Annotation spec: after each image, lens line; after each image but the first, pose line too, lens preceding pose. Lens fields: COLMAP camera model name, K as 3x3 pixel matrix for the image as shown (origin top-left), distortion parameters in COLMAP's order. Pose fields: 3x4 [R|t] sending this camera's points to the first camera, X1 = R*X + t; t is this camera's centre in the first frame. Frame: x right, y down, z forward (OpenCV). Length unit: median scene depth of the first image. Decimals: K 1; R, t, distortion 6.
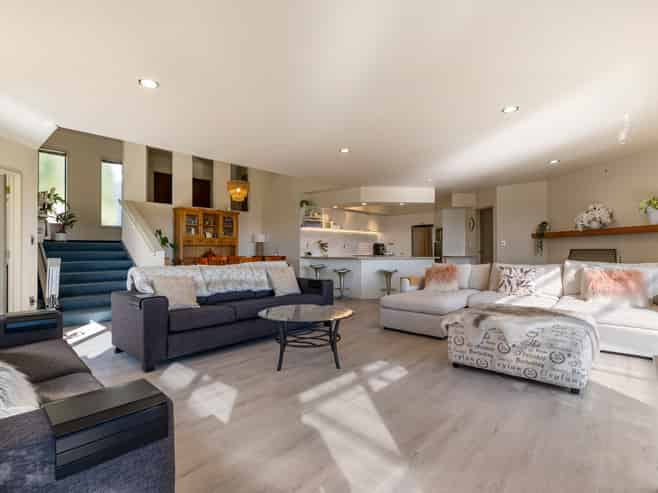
lens RADIAL K [[330.8, 0, 329.0], [0, 330.8, 246.5], [0, 0, 1]] dist [-0.001700, -0.000241]
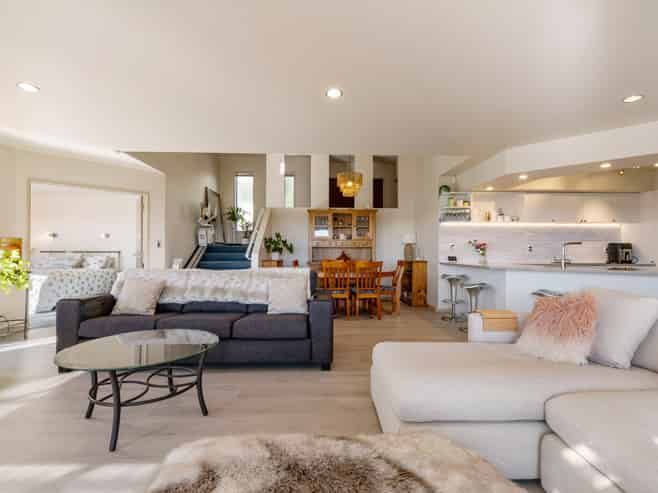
lens RADIAL K [[330.8, 0, 329.0], [0, 330.8, 246.5], [0, 0, 1]] dist [-0.001700, -0.000241]
pose [[0.697937, -0.006501, -0.716129, 0.266725], [0.000781, 0.999965, -0.008316, 0.000847], [0.716158, 0.005245, 0.697918, 0.311468]]
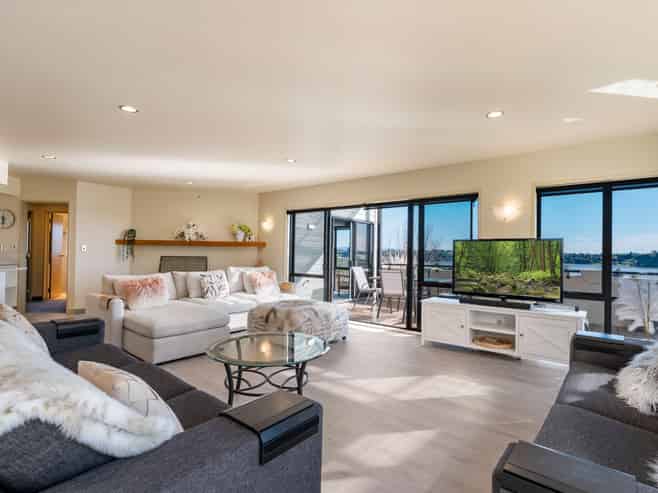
lens RADIAL K [[356.6, 0, 329.0], [0, 356.6, 246.5], [0, 0, 1]] dist [-0.000260, -0.000076]
pose [[-0.096149, 0.018248, 0.995200, -0.400652], [-0.025868, 0.999448, -0.020825, -0.010871], [-0.995031, -0.027746, -0.095624, 0.396269]]
